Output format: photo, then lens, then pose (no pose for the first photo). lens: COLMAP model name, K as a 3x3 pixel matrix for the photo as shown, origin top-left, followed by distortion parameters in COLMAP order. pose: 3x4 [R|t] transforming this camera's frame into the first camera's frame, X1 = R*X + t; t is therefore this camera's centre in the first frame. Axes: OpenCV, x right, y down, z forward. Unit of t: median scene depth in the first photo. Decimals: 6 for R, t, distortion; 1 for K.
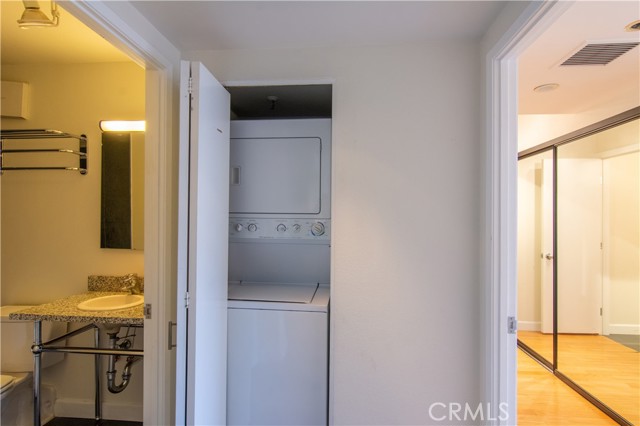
lens RADIAL K [[337.2, 0, 317.8], [0, 337.2, 217.1], [0, 0, 1]] dist [0.004059, 0.000809]
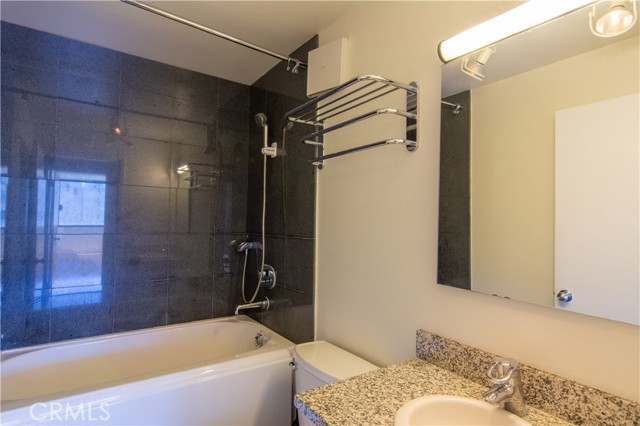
lens RADIAL K [[337.2, 0, 318.2], [0, 337.2, 216.0], [0, 0, 1]] dist [0.004059, 0.000809]
pose [[0.636966, -0.007610, -0.770855, -0.351702], [-0.016864, 0.999574, -0.023803, 0.001786], [0.770708, 0.028161, 0.636566, 0.513516]]
